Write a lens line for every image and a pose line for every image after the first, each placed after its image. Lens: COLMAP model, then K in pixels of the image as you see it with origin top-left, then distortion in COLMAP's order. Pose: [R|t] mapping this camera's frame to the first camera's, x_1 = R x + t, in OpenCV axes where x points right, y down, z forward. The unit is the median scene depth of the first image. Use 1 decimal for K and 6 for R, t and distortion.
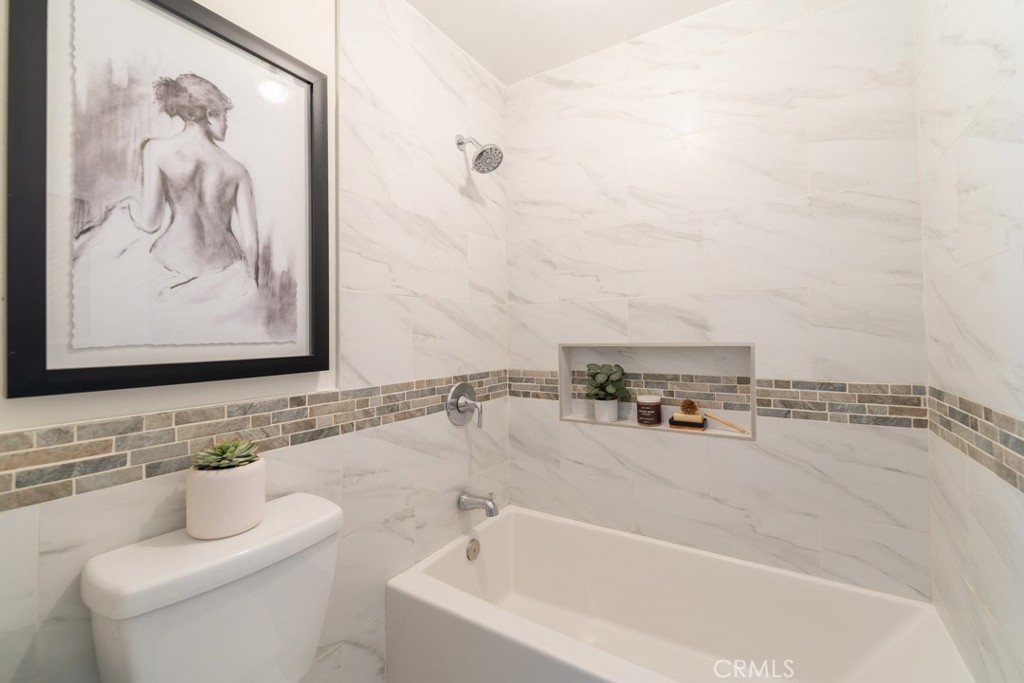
lens RADIAL K [[424.8, 0, 513.4], [0, 424.8, 325.7], [0, 0, 1]] dist [-0.002818, -0.000314]
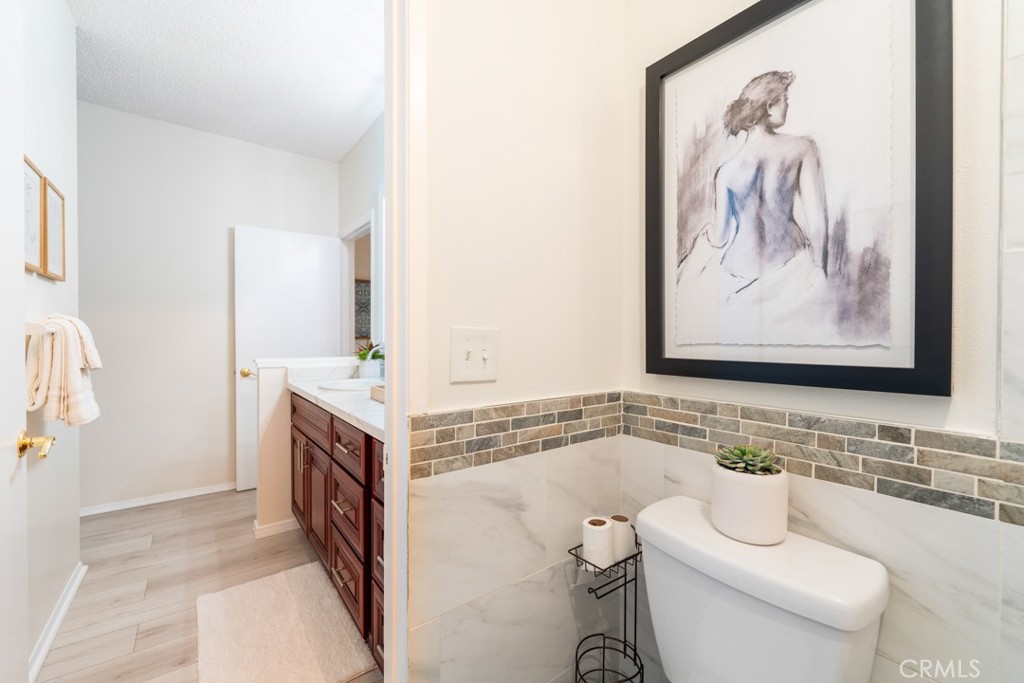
lens RADIAL K [[416.5, 0, 513.6], [0, 416.5, 340.3], [0, 0, 1]] dist [-0.001818, -0.000249]
pose [[-0.339106, 0.017002, -0.940595, 0.429936], [0.019187, 0.999754, 0.011154, 0.012104], [0.940552, -0.014265, -0.339349, 0.873215]]
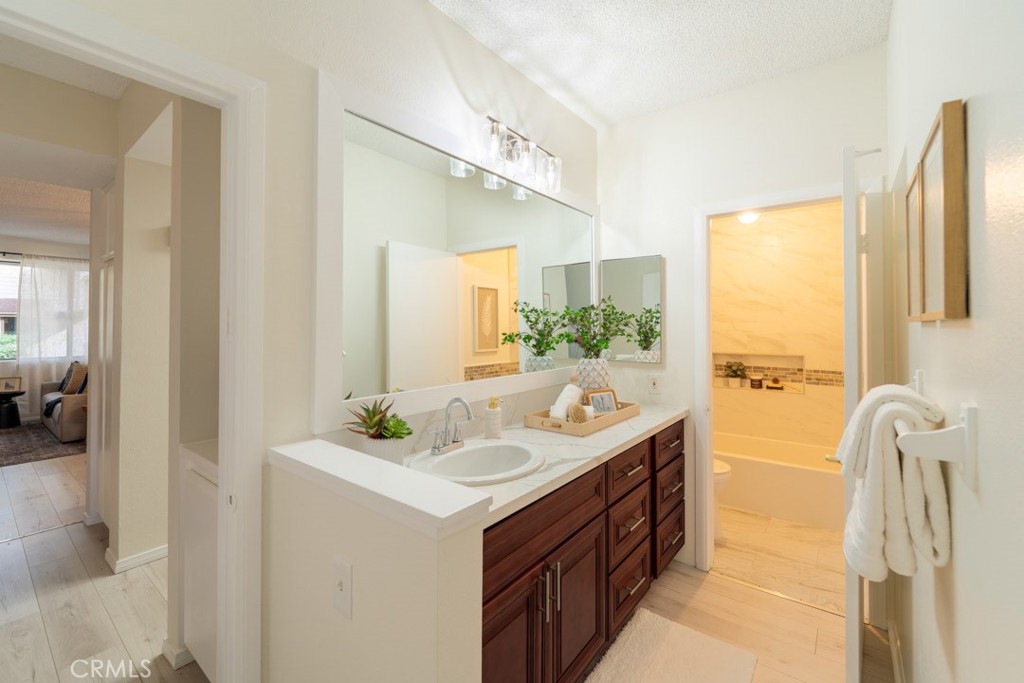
lens RADIAL K [[425.9, 0, 518.7], [0, 425.9, 317.9], [0, 0, 1]] dist [0.001509, 0.000048]
pose [[0.995030, 0.012578, -0.098774, -0.256053], [-0.012437, 0.999921, 0.002045, -0.047791], [0.098792, -0.000806, 0.995108, -0.493151]]
